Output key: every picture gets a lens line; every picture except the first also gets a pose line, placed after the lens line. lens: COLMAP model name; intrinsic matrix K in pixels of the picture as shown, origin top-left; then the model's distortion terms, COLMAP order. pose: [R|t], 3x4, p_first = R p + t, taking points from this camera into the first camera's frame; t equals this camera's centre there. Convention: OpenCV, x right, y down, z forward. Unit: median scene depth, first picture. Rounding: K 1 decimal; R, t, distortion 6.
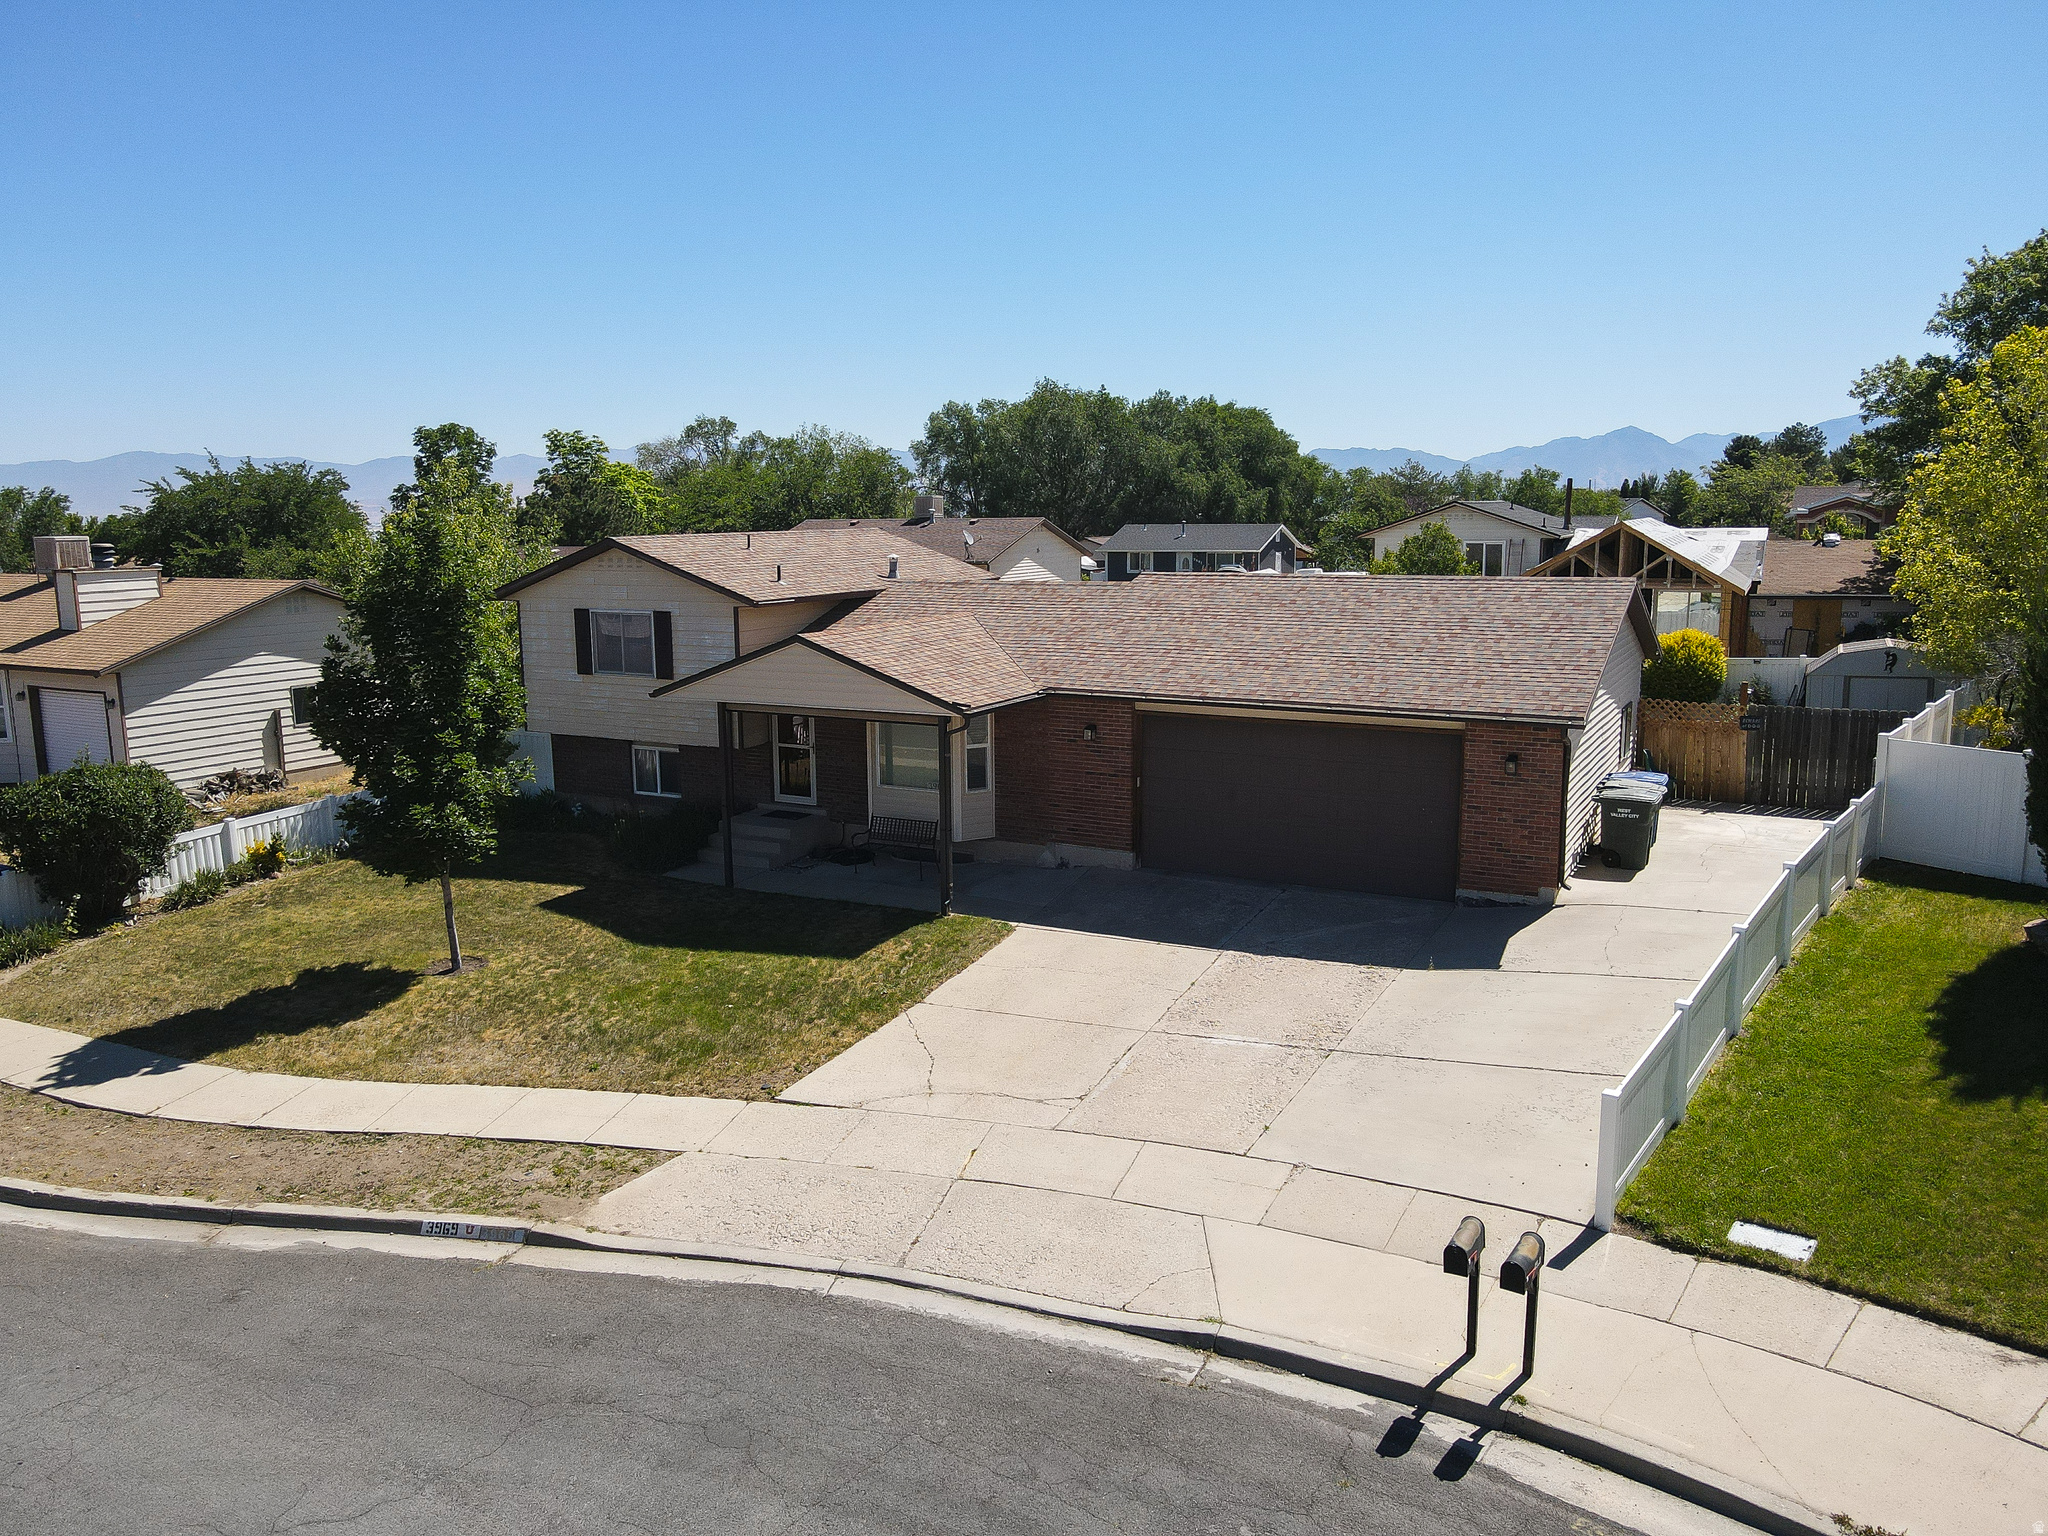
lens RADIAL K [[1497.8, 0, 1007.7], [0, 1497.8, 769.0], [0, 0, 1]] dist [0.003131, 0.014827]
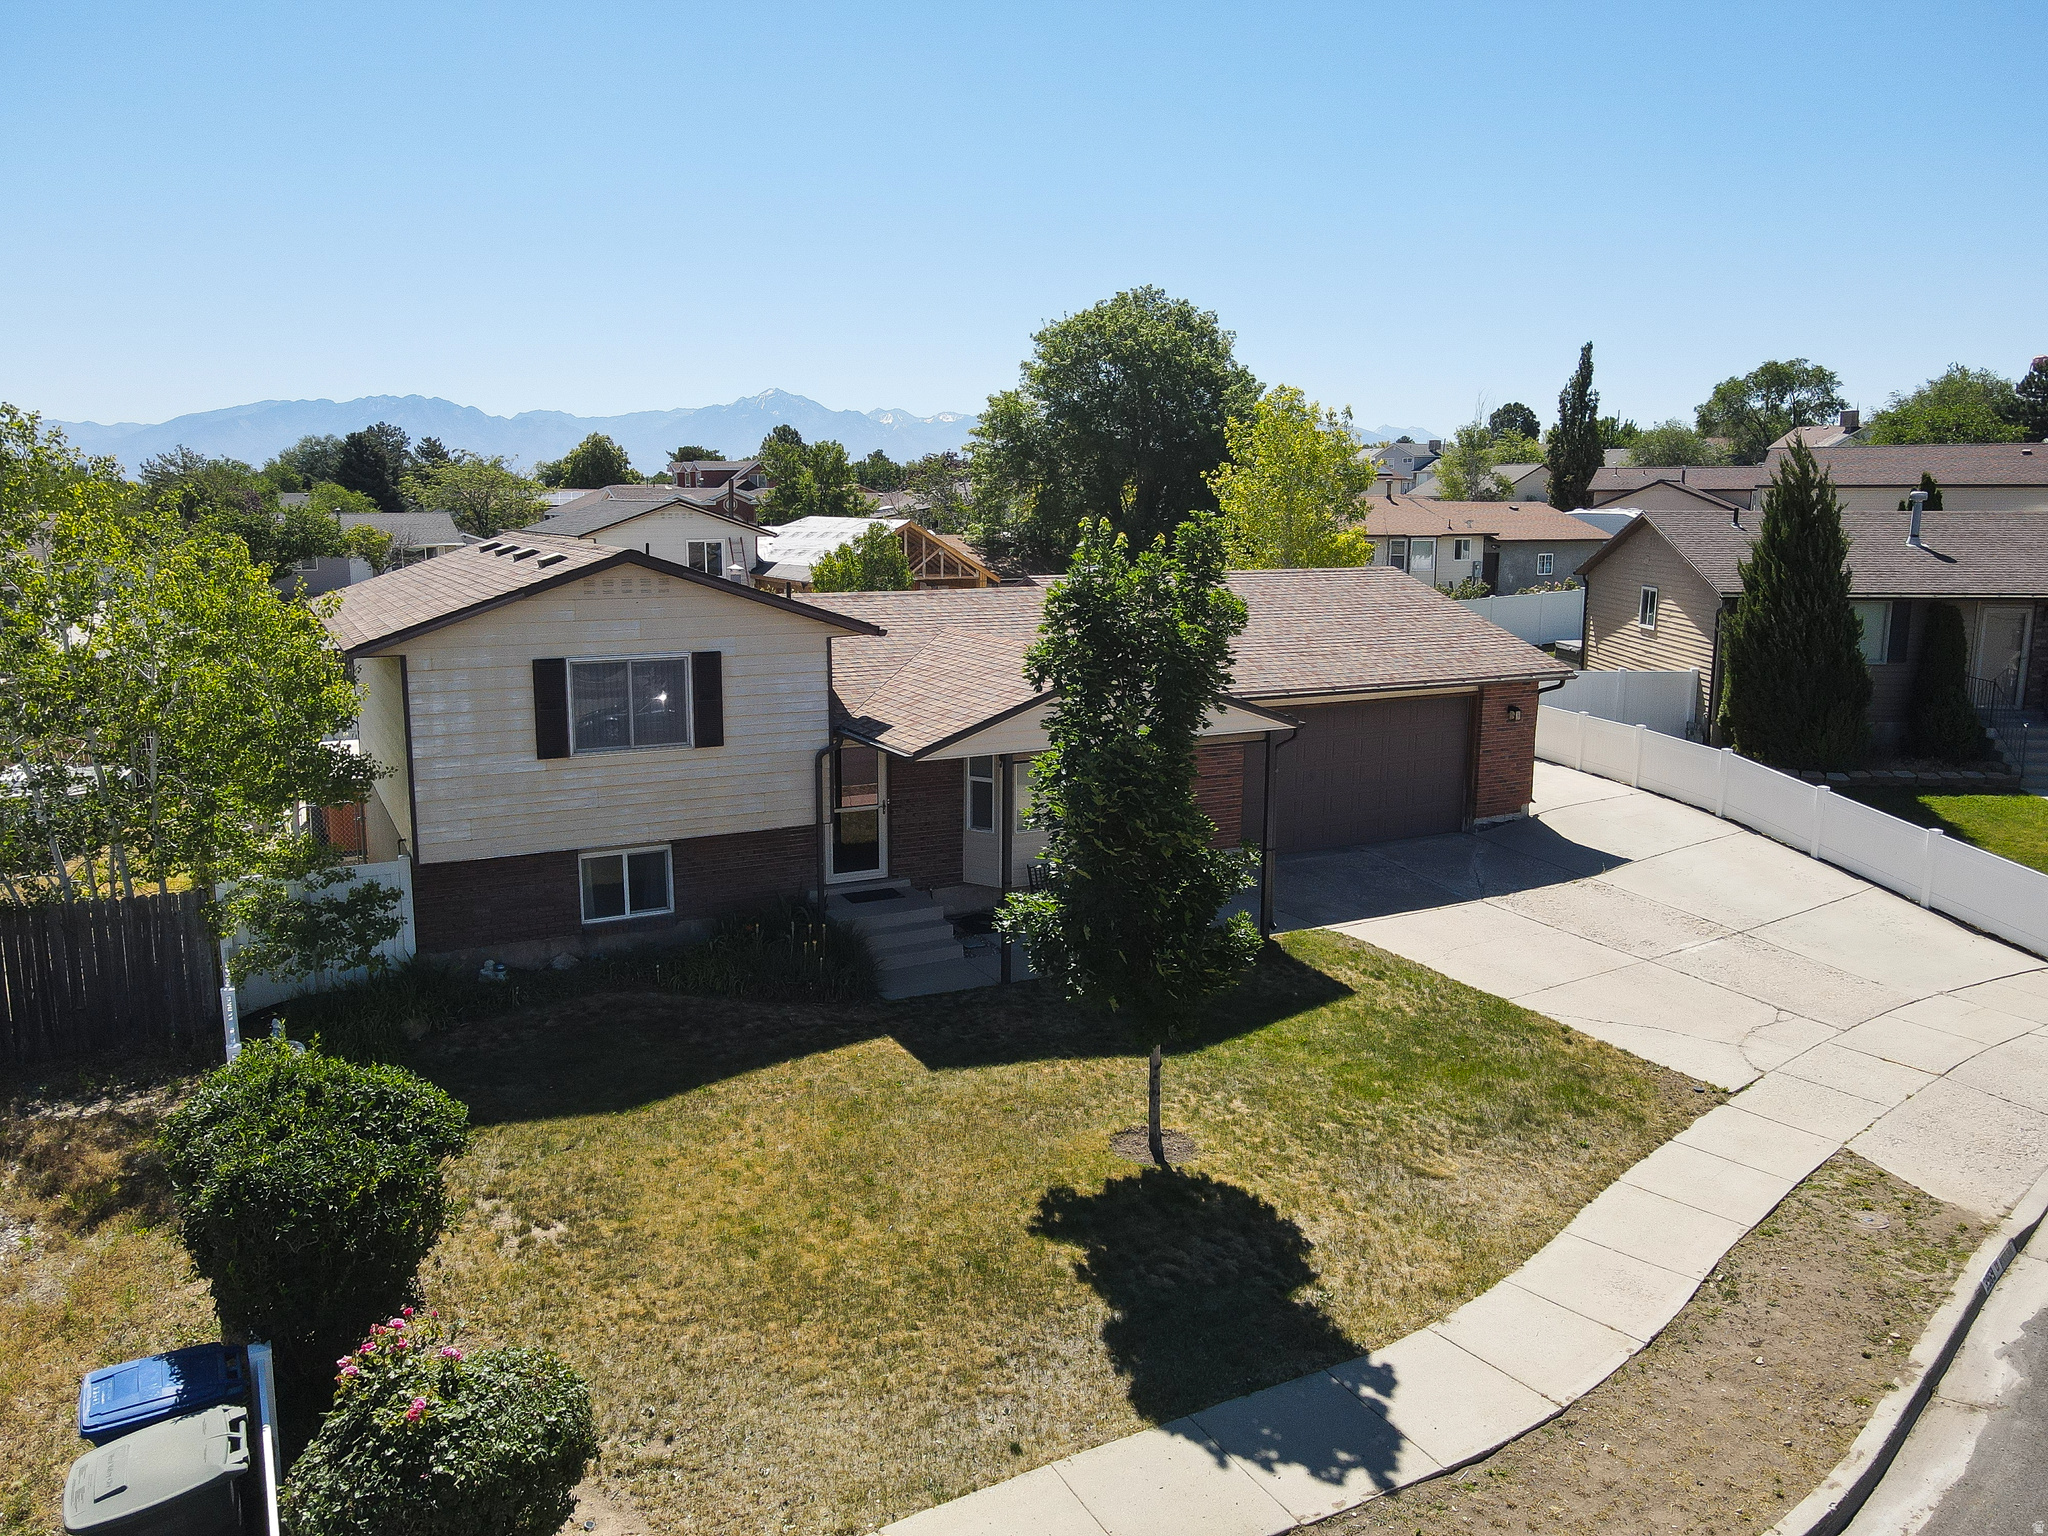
lens RADIAL K [[1497.8, 0, 1011.4], [0, 1497.8, 755.9], [0, 0, 1]] dist [0.003131, 0.014827]
pose [[0.554317, -0.130179, 0.822062, -1.091573], [0.133737, 0.988790, 0.066402, -0.124370], [-0.821491, 0.073132, 0.565513, 0.708396]]
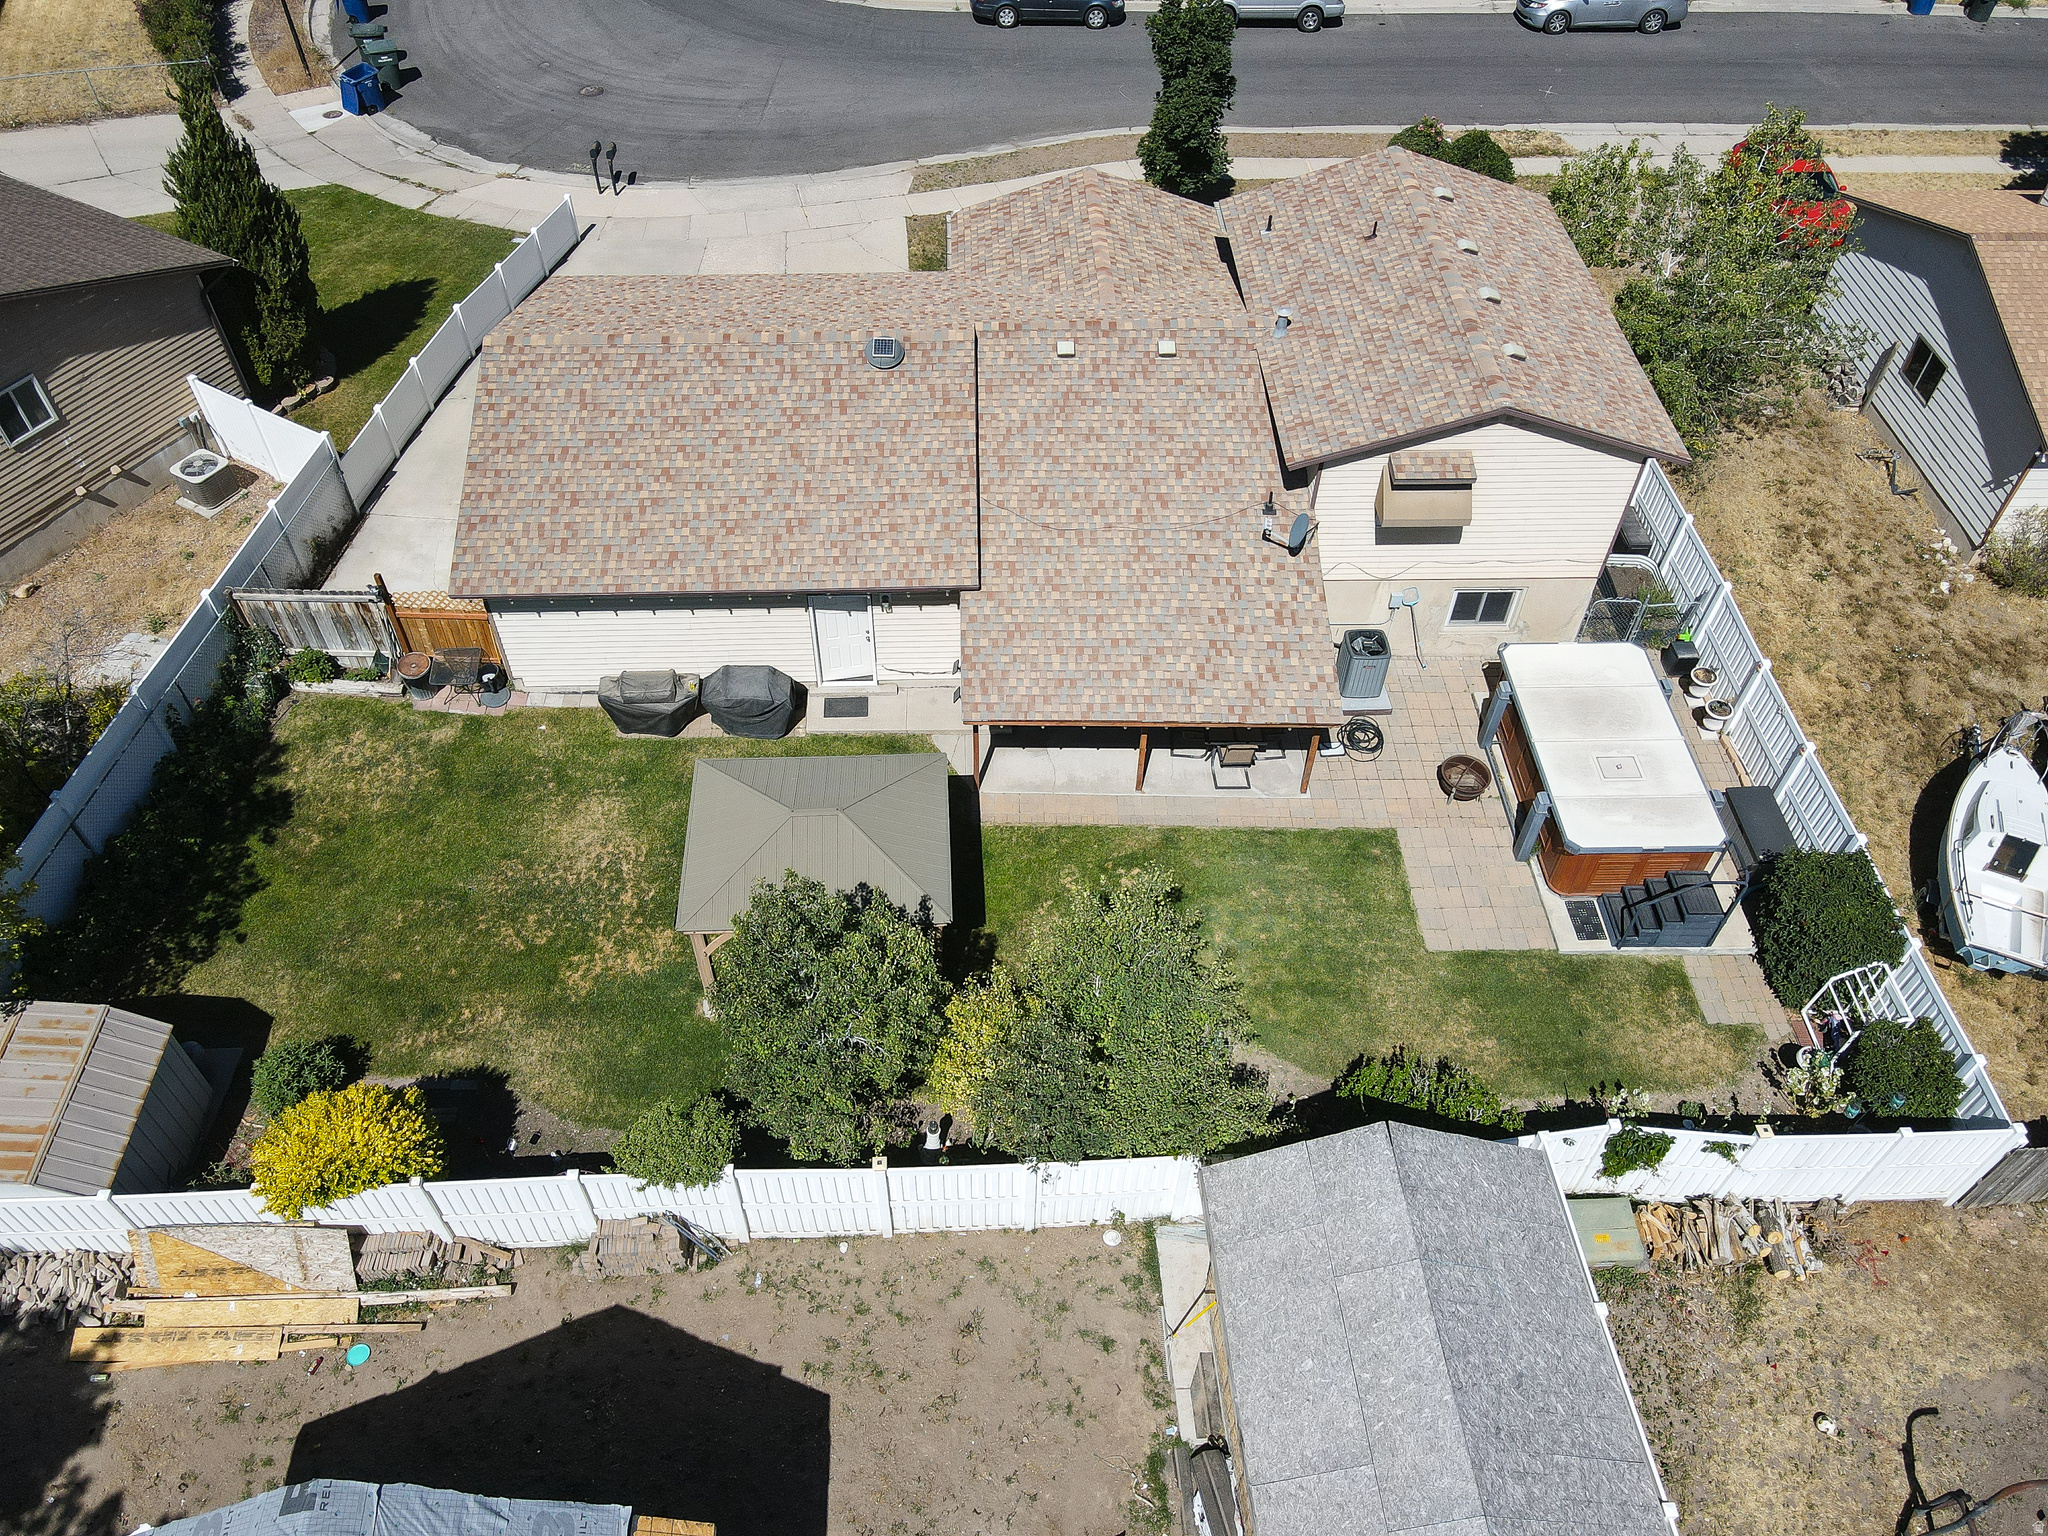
lens RADIAL K [[1497.8, 0, 1009.9], [0, 1497.8, 768.0], [0, 0, 1]] dist [0.003131, 0.014827]
pose [[-0.858761, 0.385243, -0.337813, 0.746882], [-0.084807, 0.543340, 0.835218, -1.161145], [0.505309, 0.745902, -0.433928, 2.446490]]
